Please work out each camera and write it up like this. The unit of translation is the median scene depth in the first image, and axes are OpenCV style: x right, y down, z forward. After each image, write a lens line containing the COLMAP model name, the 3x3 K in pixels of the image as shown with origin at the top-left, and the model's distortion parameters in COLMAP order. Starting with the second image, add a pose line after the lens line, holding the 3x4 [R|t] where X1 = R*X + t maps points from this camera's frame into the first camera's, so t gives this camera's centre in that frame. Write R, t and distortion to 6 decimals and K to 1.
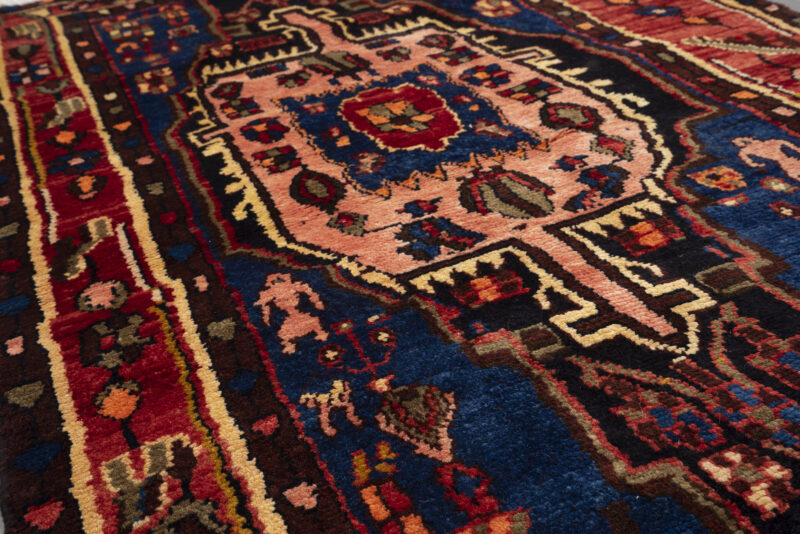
lens RADIAL K [[796.3, 0, 400.0], [0, 796.3, 267.0], [0, 0, 1]] dist [0.001887, 0.005031]
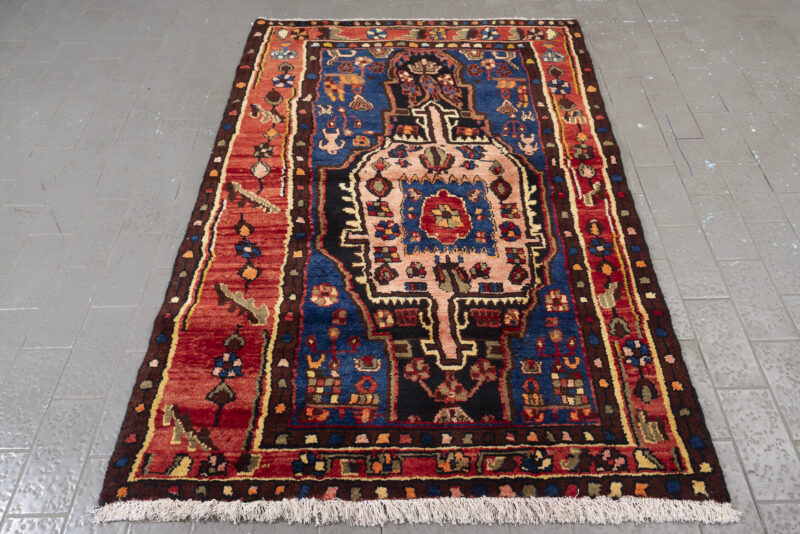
lens RADIAL K [[563.6, 0, 400.0], [0, 563.6, 267.0], [0, 0, 1]] dist [-0.002050, 0.000264]
pose [[-0.887706, -0.330998, 0.320029, -0.469160], [0.328324, 0.032199, 0.944016, -1.855345], [-0.322772, 0.943082, 0.080092, 1.199259]]
